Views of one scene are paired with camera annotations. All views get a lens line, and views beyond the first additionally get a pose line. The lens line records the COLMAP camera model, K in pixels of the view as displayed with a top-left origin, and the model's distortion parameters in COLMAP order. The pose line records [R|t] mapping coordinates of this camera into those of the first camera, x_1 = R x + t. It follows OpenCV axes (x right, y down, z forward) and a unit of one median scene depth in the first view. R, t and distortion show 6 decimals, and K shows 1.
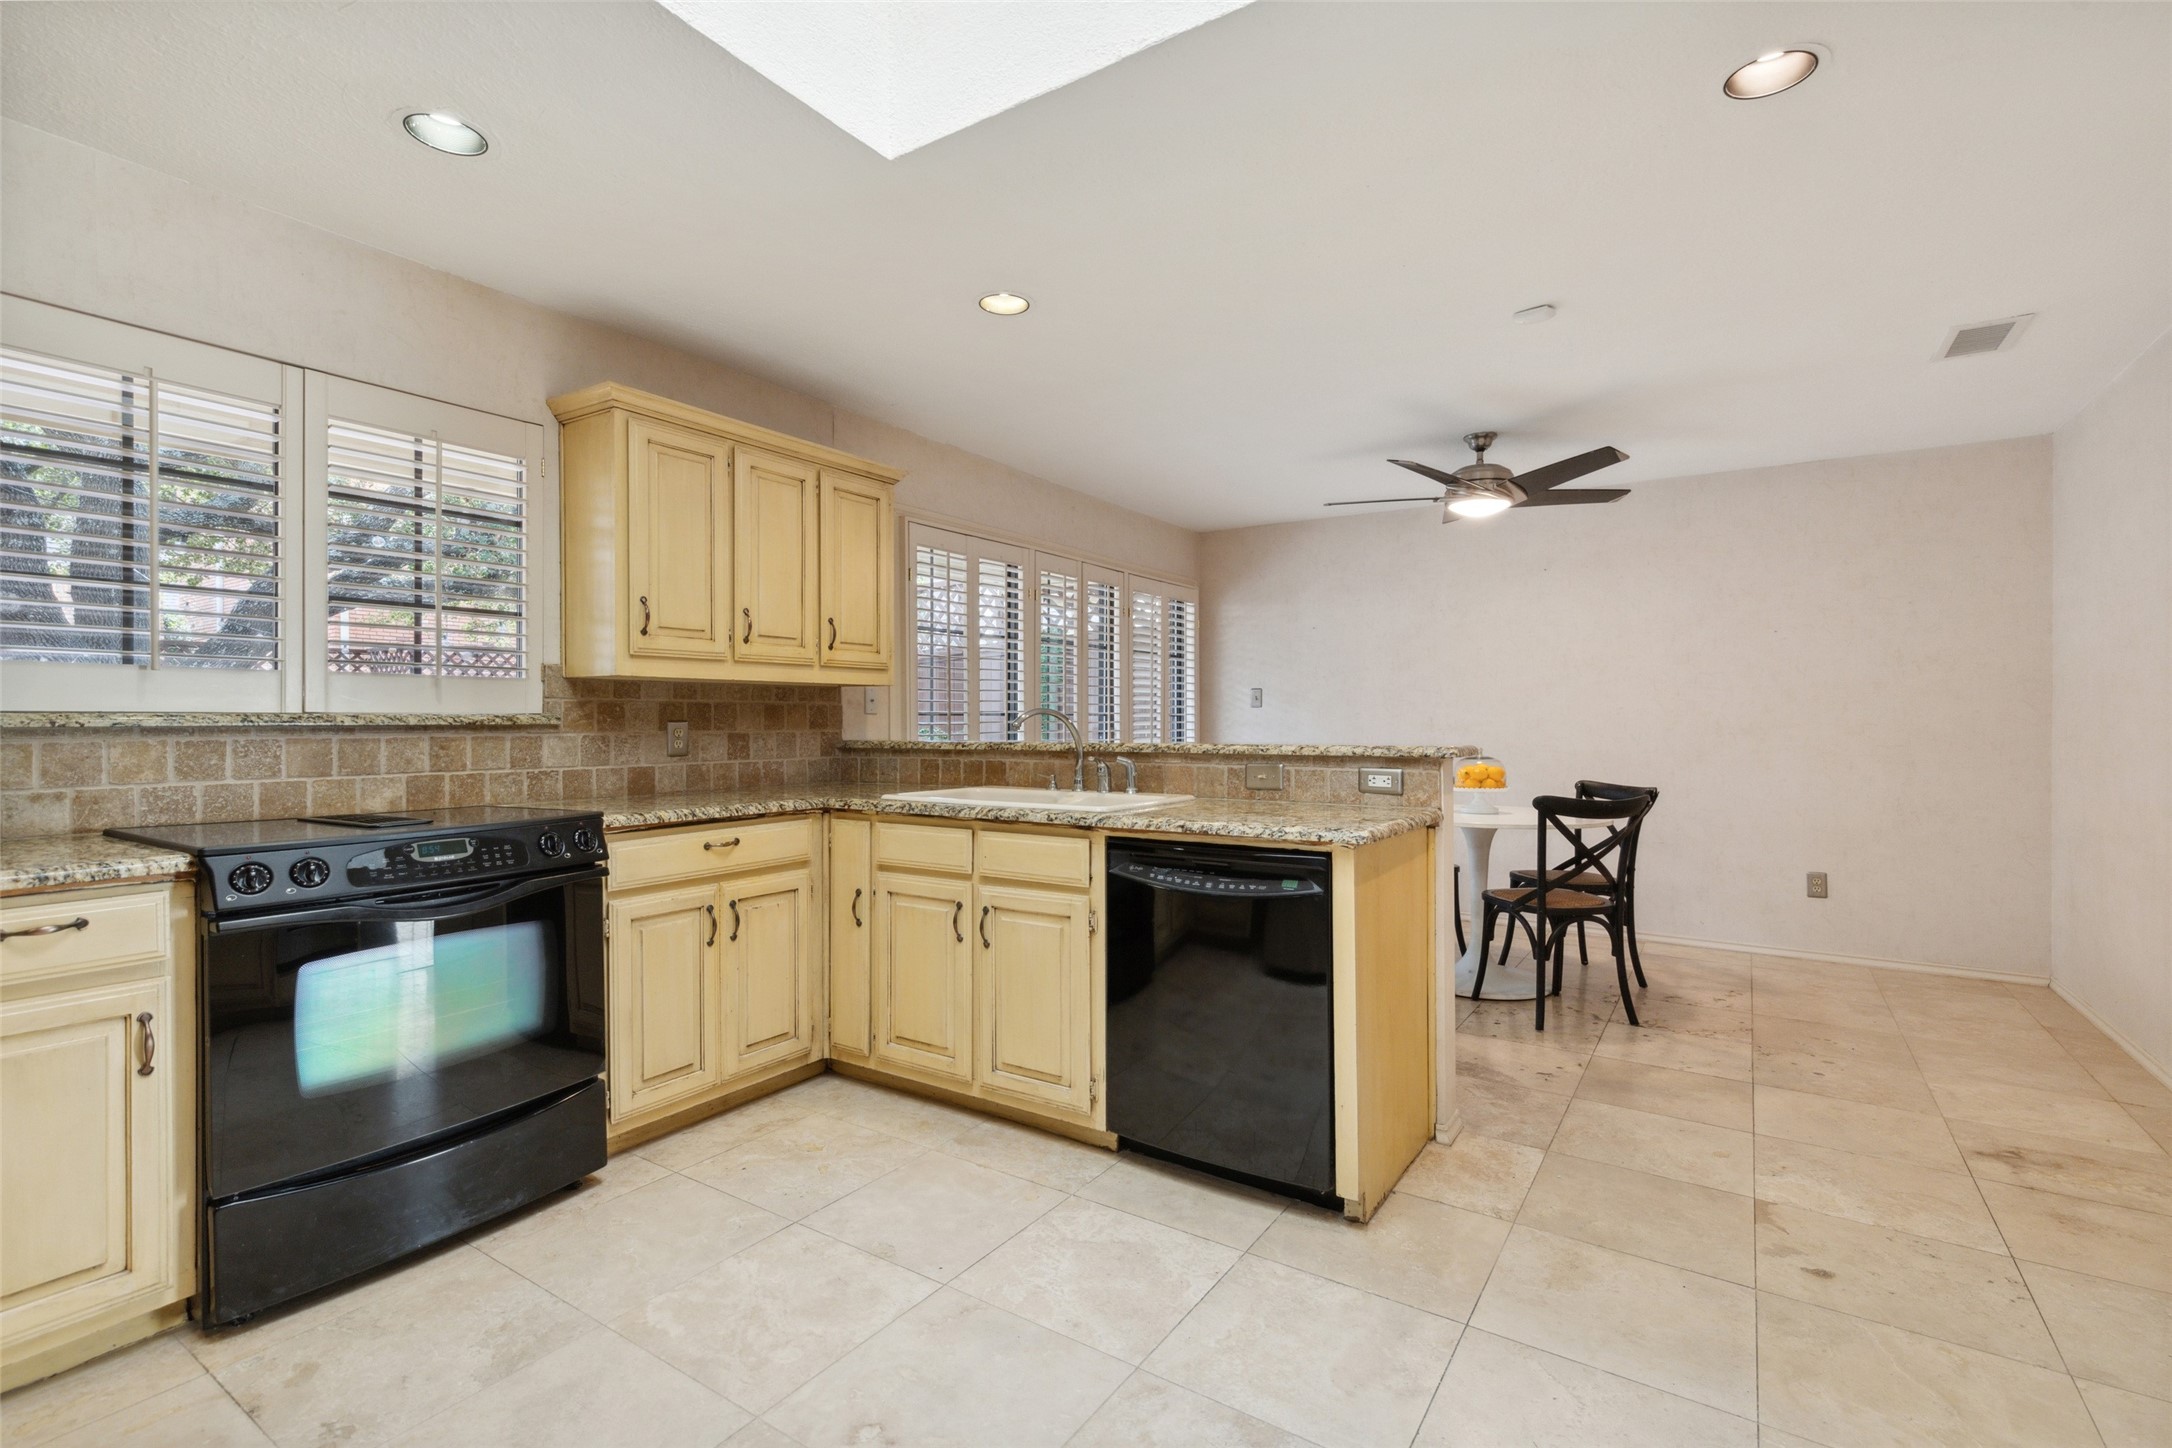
lens RADIAL K [[986.9, 0, 1091.1], [0, 986.9, 725.8], [0, 0, 1]] dist [0.002209, 0.000072]
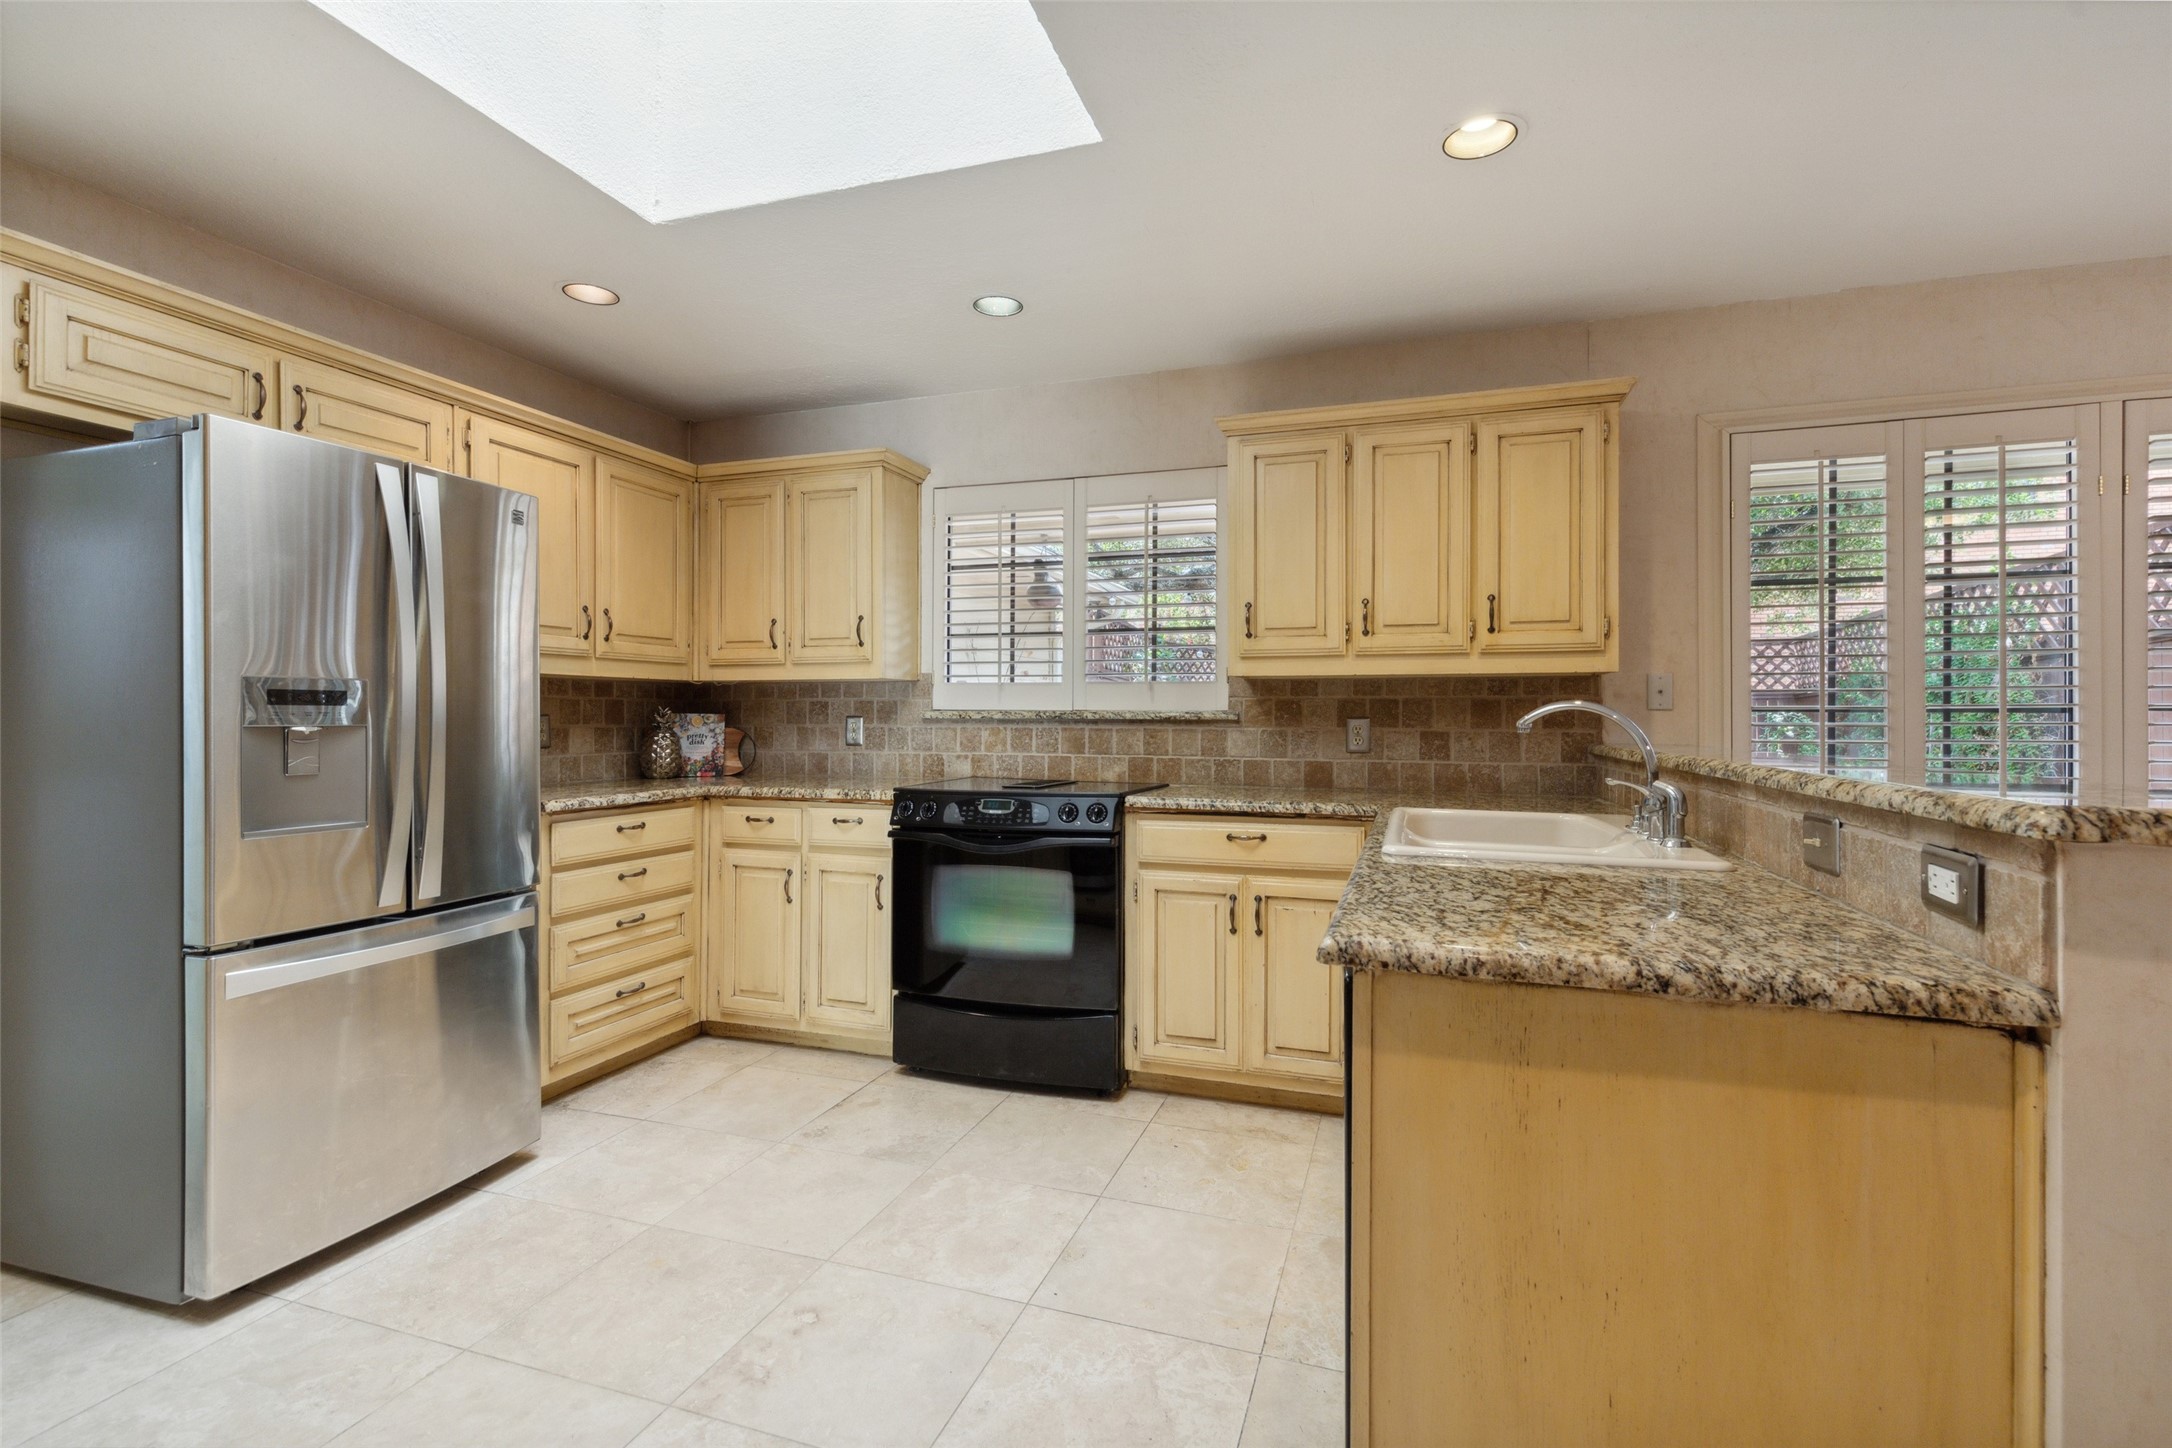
lens RADIAL K [[986.9, 0, 1090.3], [0, 986.9, 710.6], [0, 0, 1]] dist [0.002209, 0.000072]
pose [[0.251319, -0.002024, -0.967902, 0.573750], [-0.011188, 0.999925, -0.004996, -0.004912], [0.967840, 0.012085, 0.251277, 0.582702]]
